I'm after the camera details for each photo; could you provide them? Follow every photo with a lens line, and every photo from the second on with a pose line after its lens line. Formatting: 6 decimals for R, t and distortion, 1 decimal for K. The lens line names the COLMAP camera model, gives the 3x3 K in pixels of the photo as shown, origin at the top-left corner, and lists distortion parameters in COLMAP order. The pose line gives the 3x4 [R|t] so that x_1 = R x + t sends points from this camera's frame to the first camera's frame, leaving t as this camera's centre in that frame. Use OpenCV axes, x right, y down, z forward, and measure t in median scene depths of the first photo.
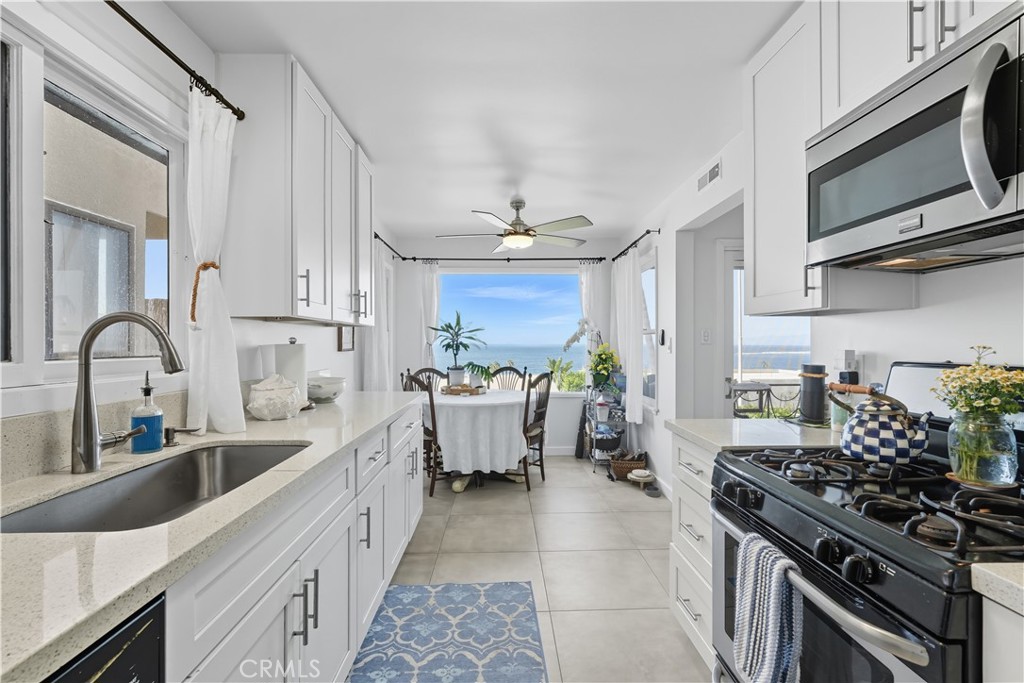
lens RADIAL K [[450.3, 0, 517.1], [0, 450.3, 339.3], [0, 0, 1]] dist [-0.017247, 0.000031]
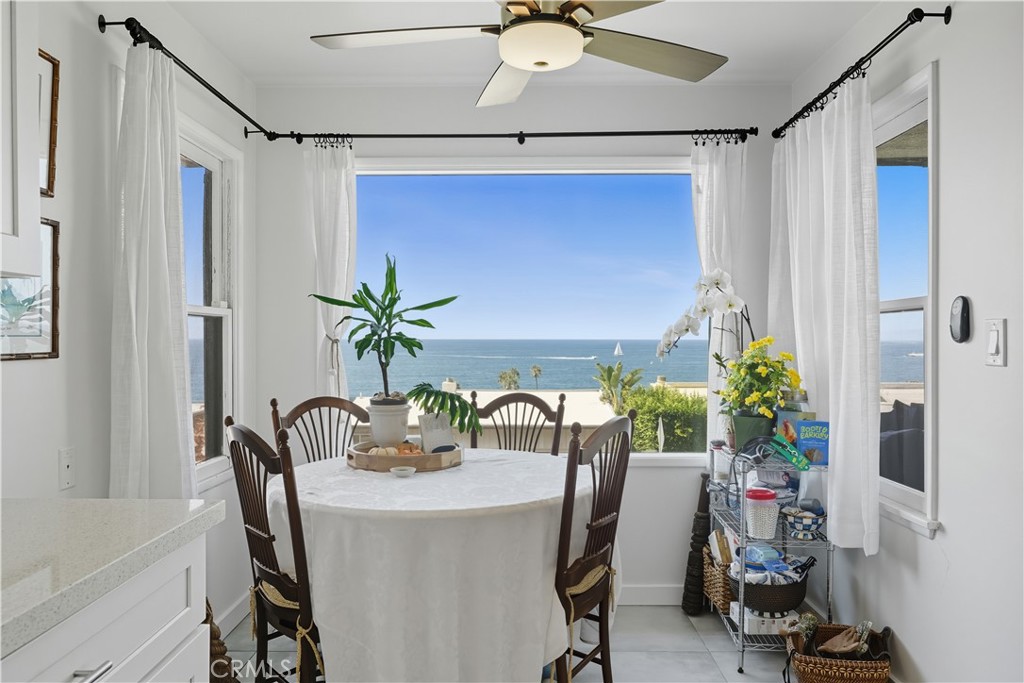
lens RADIAL K [[450.3, 0, 517.1], [0, 450.3, 339.3], [0, 0, 1]] dist [-0.017247, 0.000031]
pose [[0.997254, 0.000107, -0.074055, 0.008472], [0.000567, 0.999959, 0.009083, 0.007390], [0.074052, -0.009100, 0.997213, 0.607510]]
